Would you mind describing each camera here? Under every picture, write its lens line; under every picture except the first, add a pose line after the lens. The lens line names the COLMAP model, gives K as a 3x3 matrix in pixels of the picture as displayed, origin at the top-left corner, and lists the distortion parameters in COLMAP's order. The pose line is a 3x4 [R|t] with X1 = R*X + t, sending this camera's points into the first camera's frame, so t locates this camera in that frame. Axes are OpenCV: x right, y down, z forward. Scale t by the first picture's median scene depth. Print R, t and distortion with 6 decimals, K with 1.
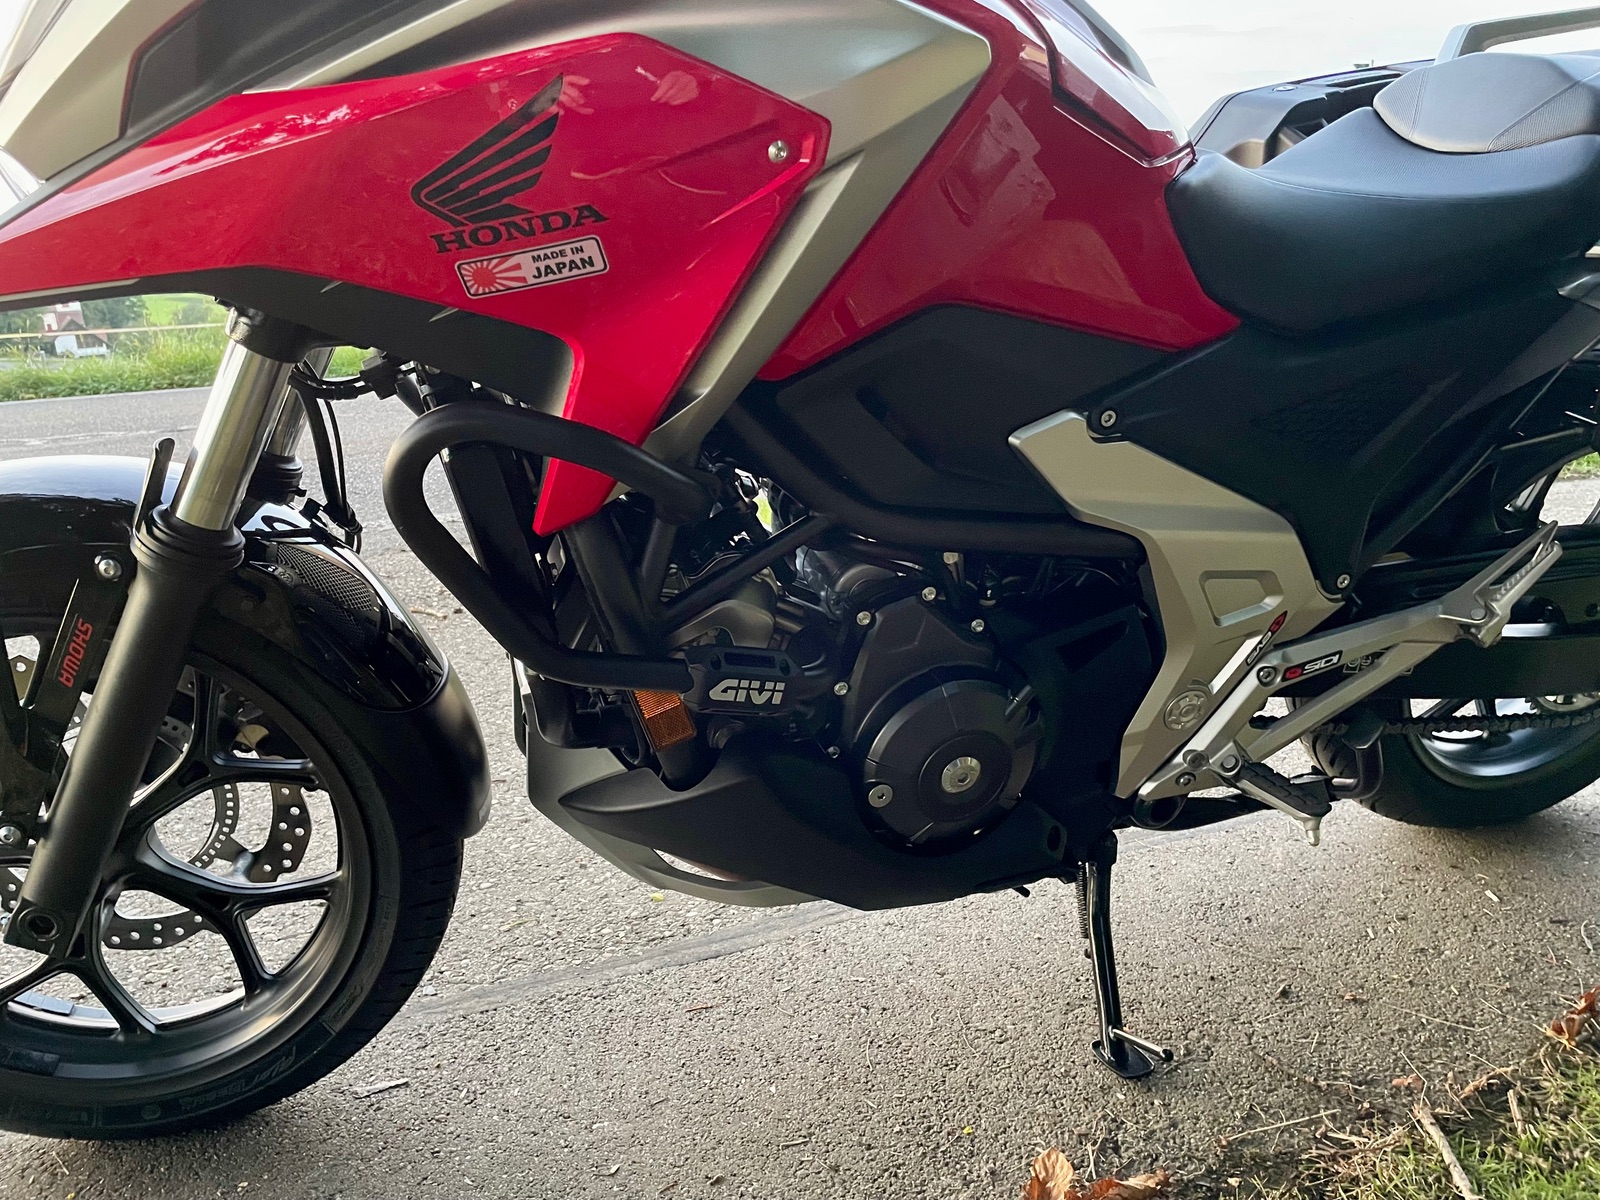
lens RADIAL K [[1218.0, 0, 800.0], [0, 1218.0, 600.0], [0, 0, 1]] dist [0.003702, -0.011144]
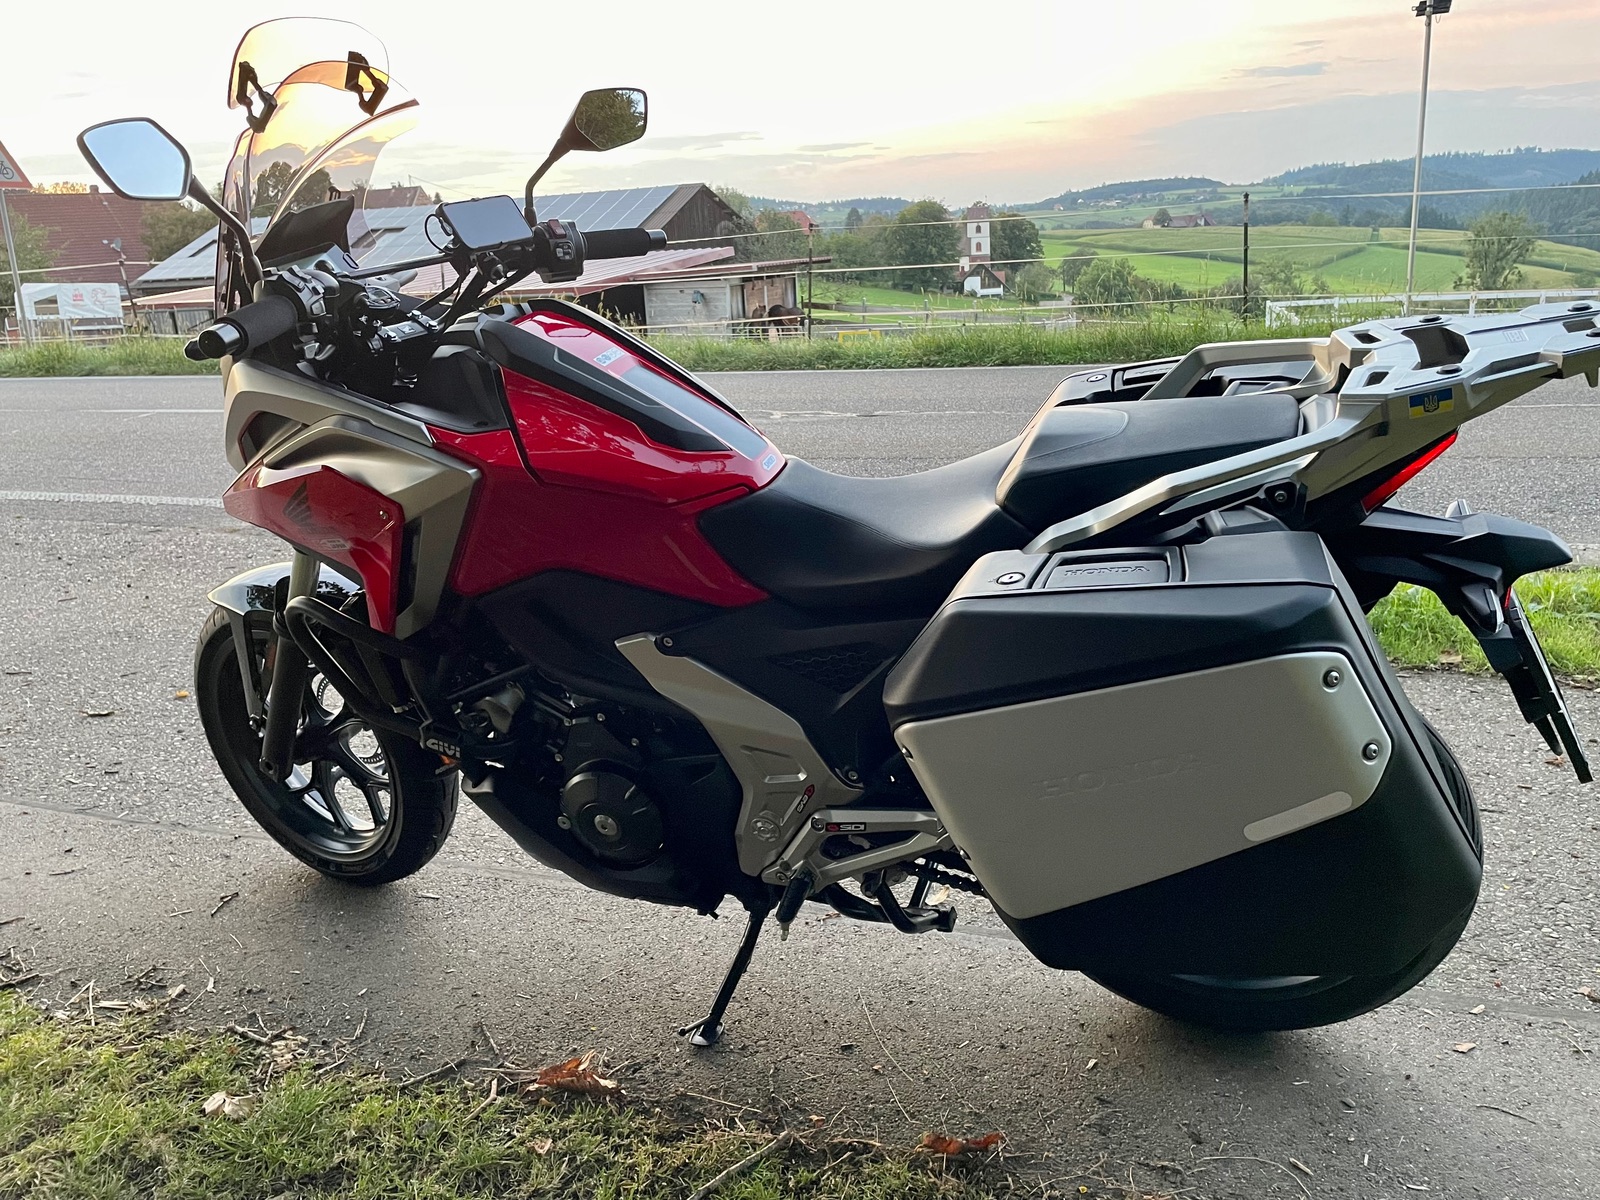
lens RADIAL K [[1218.0, 0, 800.0], [0, 1218.0, 600.0], [0, 0, 1]] dist [0.003702, -0.011144]
pose [[0.777373, 0.183406, -0.601708, 1.221839], [-0.156927, 0.982851, 0.096841, -0.348209], [0.609151, 0.019143, 0.792823, -0.180387]]
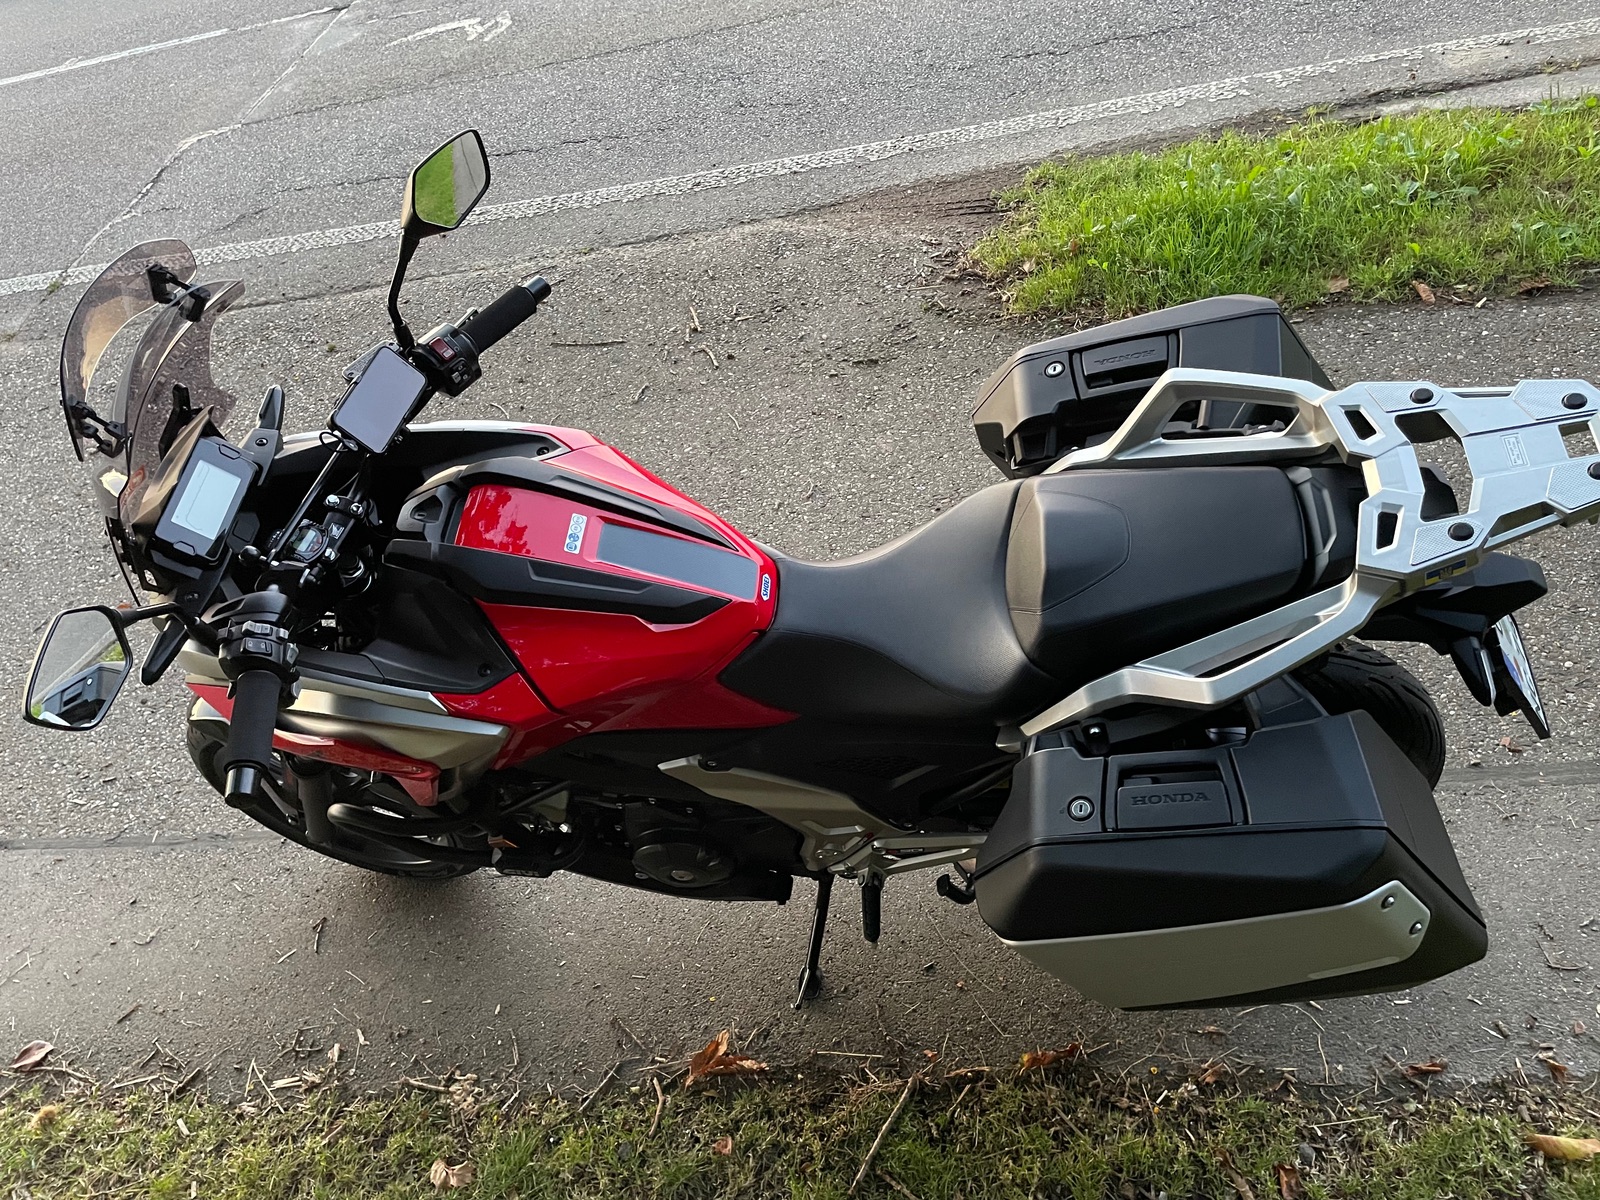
lens RADIAL K [[1212.7, 0, 787.4], [0, 1212.7, 596.4], [0, 0, 1]] dist [0.006667, 0.006637]
pose [[0.886332, 0.195129, -0.419930, 0.911931], [0.052799, 0.858373, 0.510301, -1.087626], [0.460031, -0.474468, 0.750501, -0.119652]]
